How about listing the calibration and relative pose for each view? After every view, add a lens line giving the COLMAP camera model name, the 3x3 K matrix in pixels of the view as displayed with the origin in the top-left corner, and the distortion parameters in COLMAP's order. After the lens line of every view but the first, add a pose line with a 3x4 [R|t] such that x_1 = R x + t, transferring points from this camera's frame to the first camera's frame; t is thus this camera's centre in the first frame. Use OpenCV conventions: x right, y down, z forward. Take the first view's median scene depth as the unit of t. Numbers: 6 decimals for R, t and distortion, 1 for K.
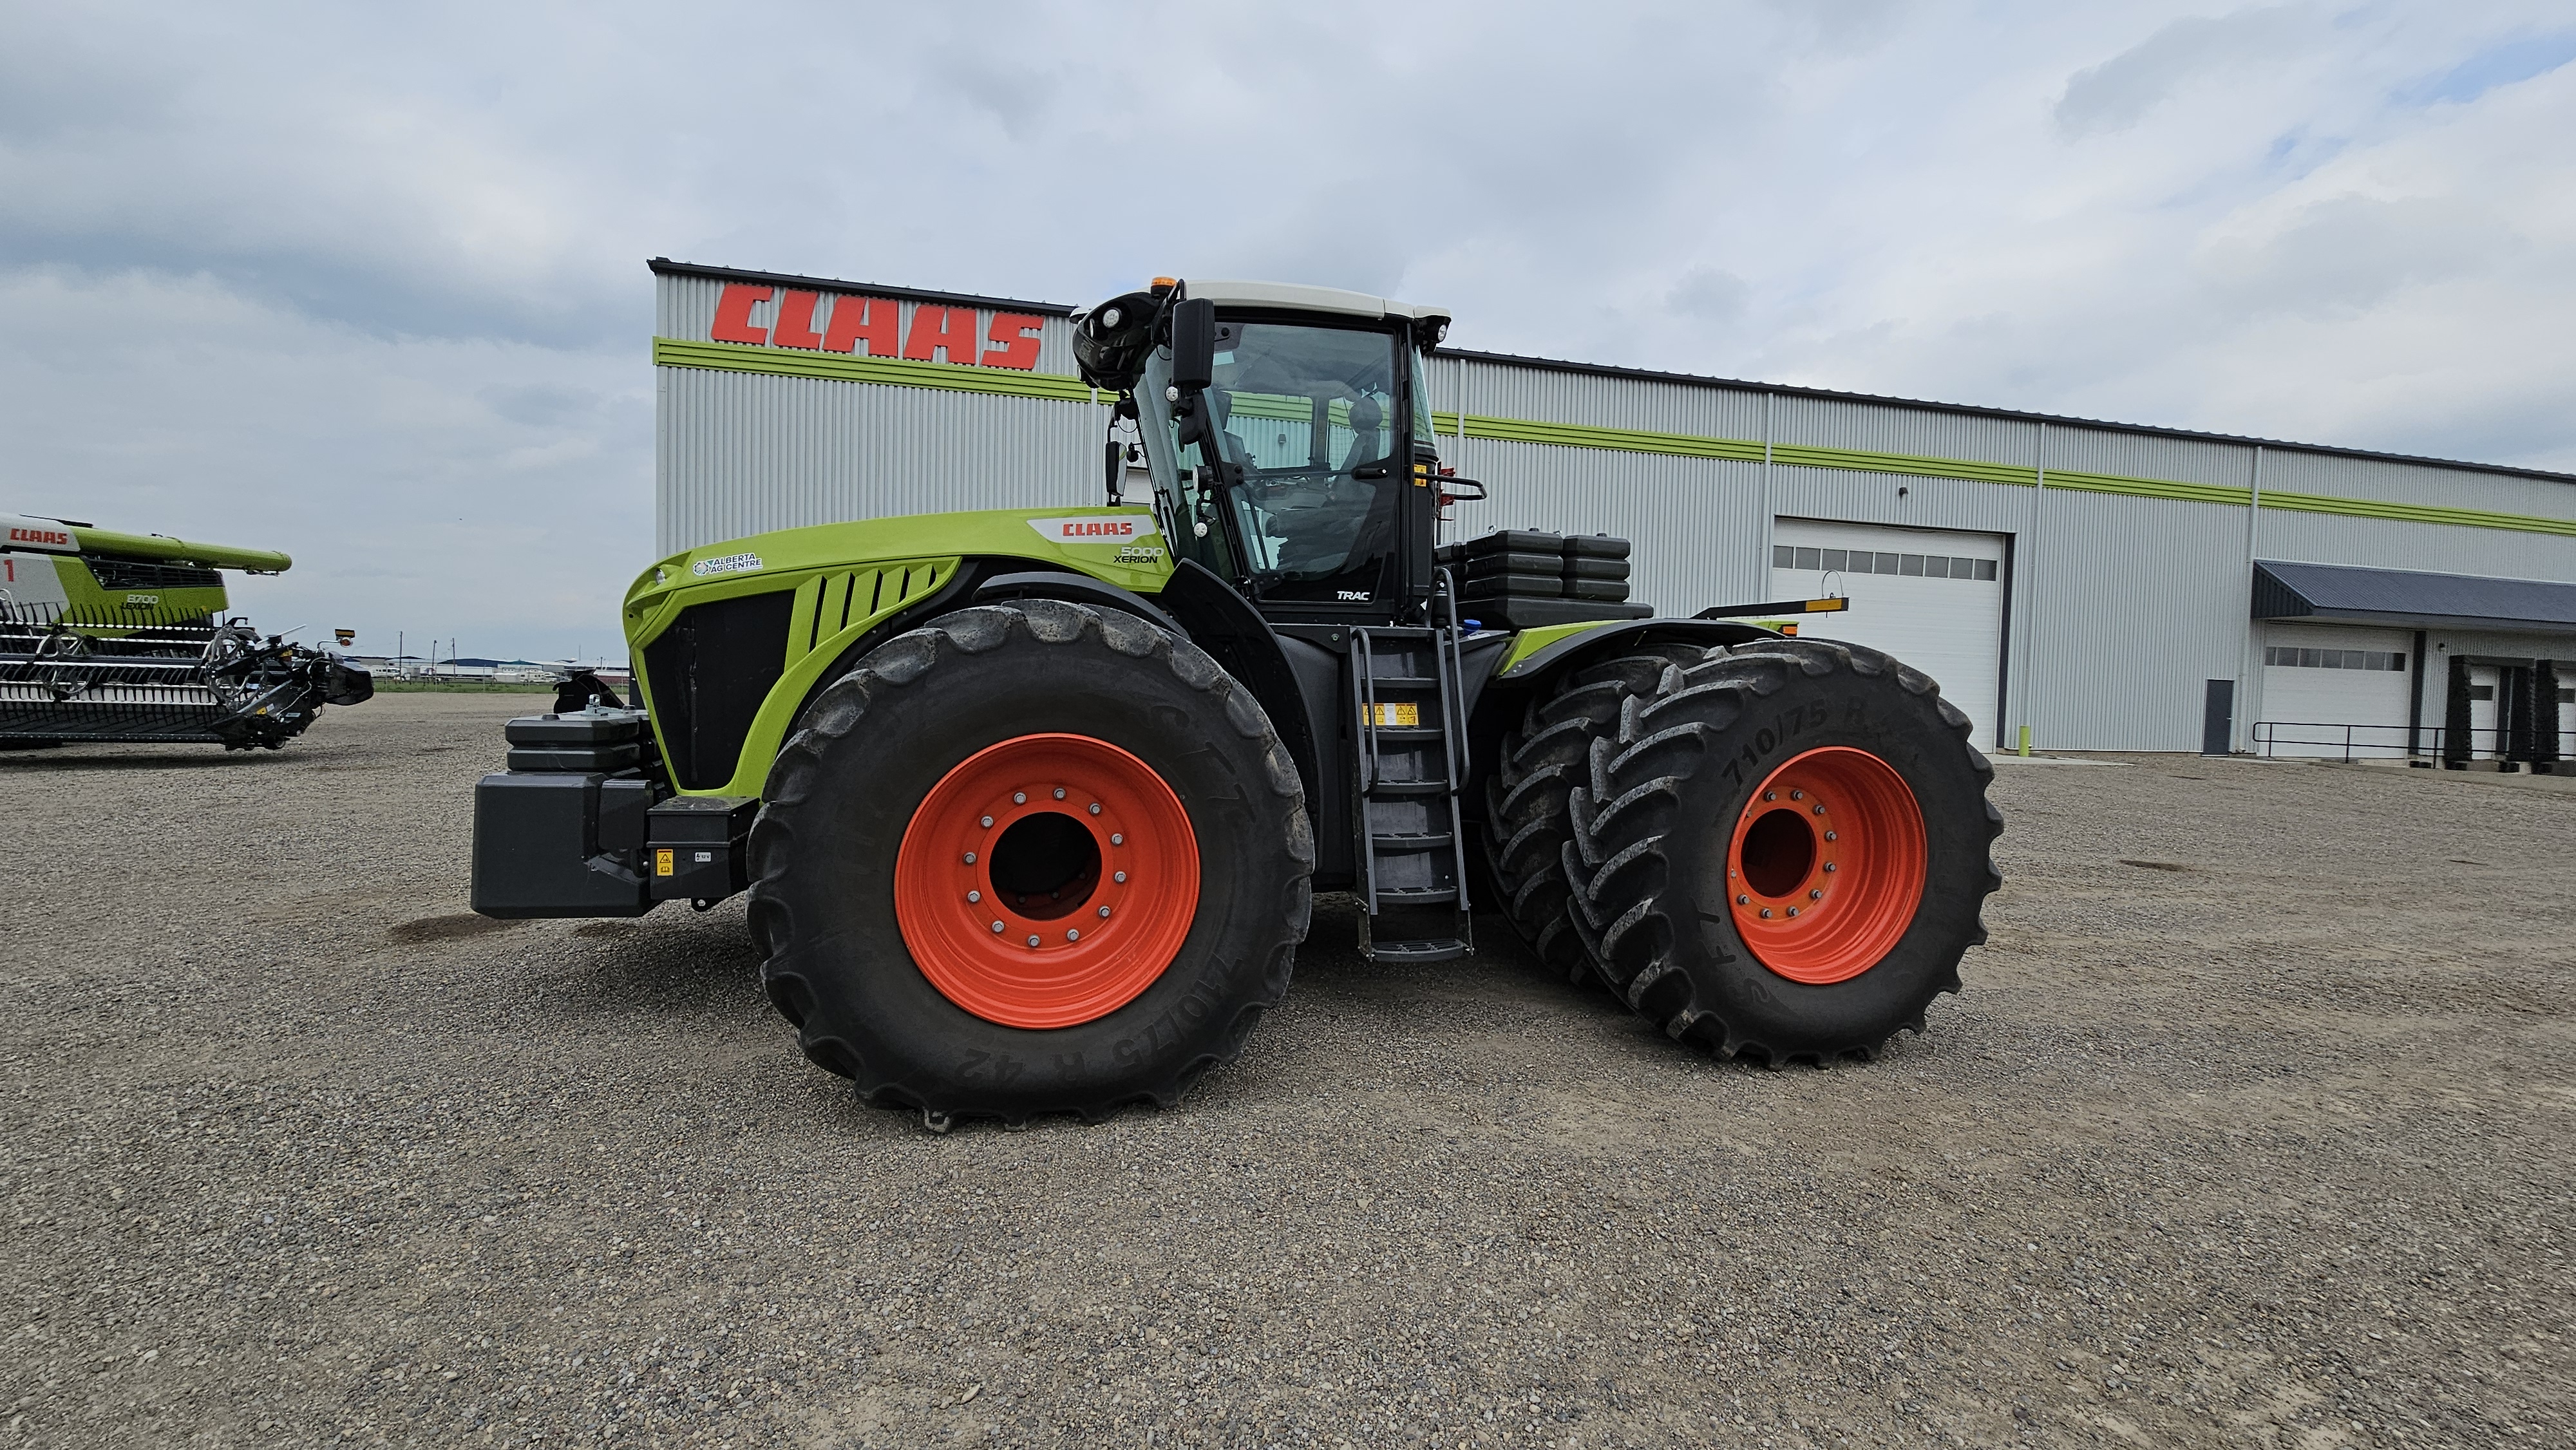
lens RADIAL K [[1060.3, 0, 1288.0], [0, 1060.3, 725.0], [0, 0, 1]] dist [0.000552, -0.000114]
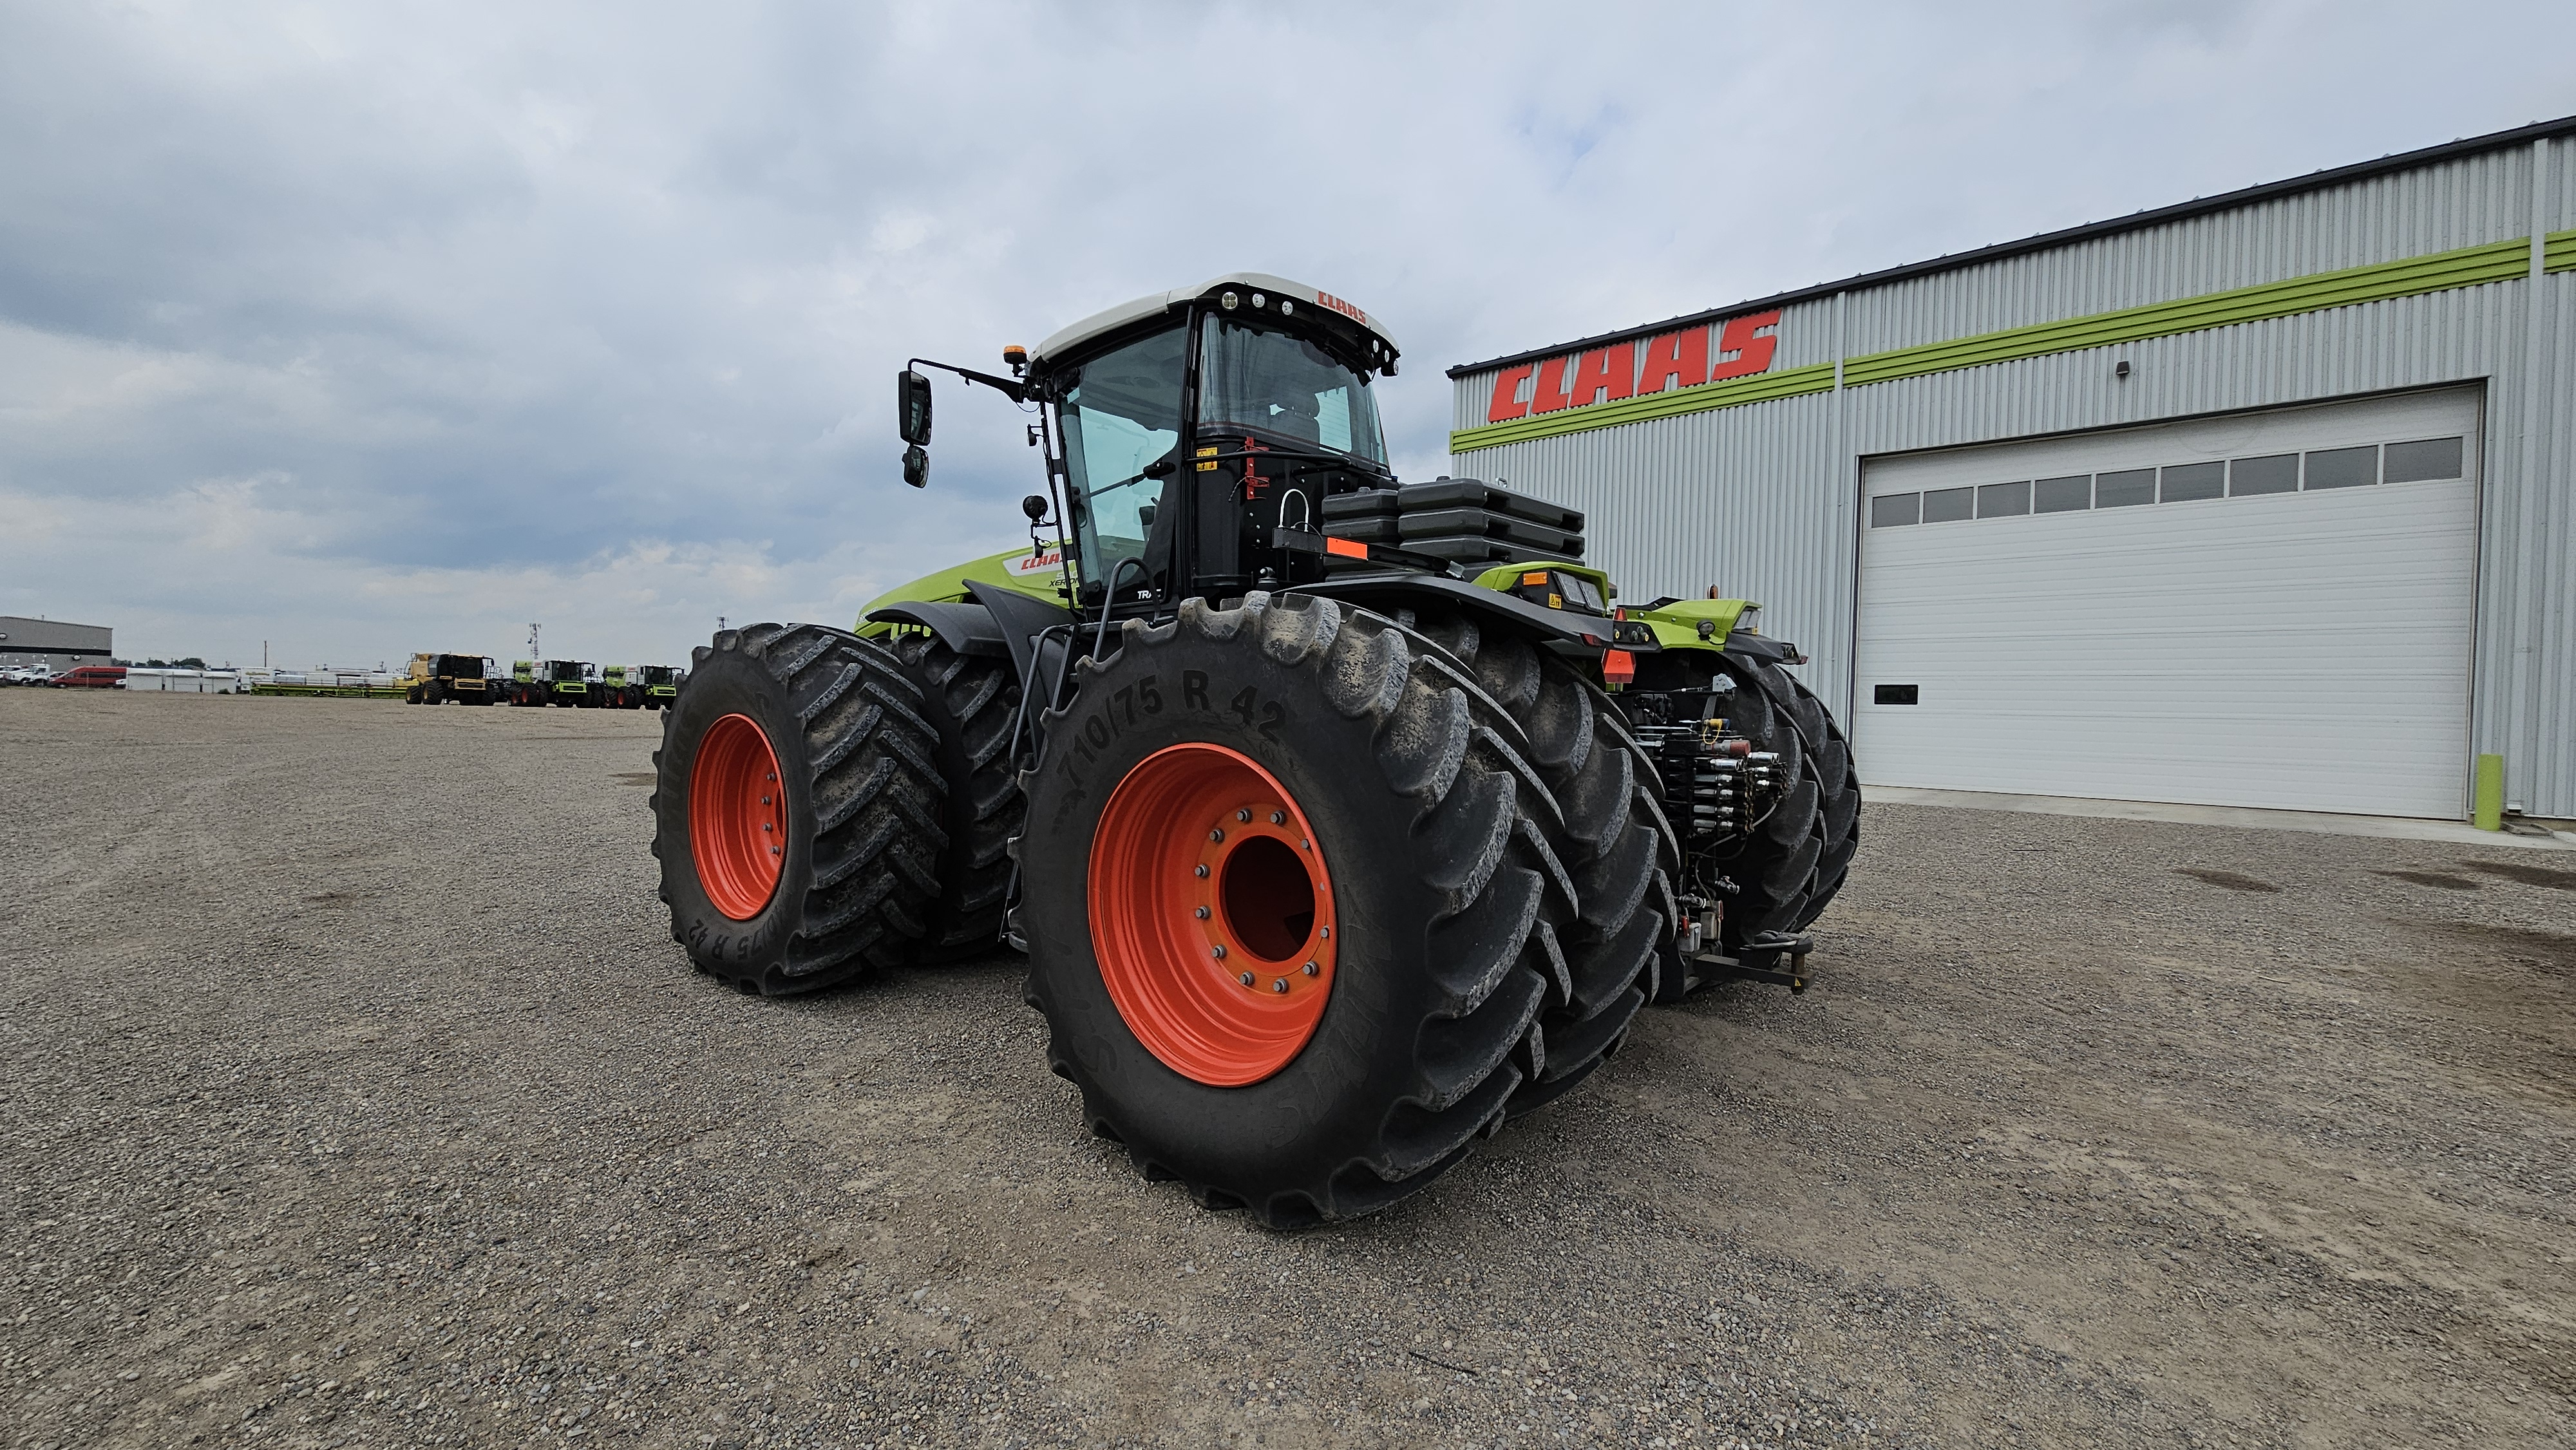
lens RADIAL K [[1060.3, 0, 1288.0], [0, 1060.3, 725.0], [0, 0, 1]] dist [0.000552, -0.000114]
pose [[0.561495, 0.002379, -0.827477, 0.305330], [-0.038086, 0.999010, -0.022972, 0.005994], [0.826603, 0.044414, 0.561030, 0.175763]]
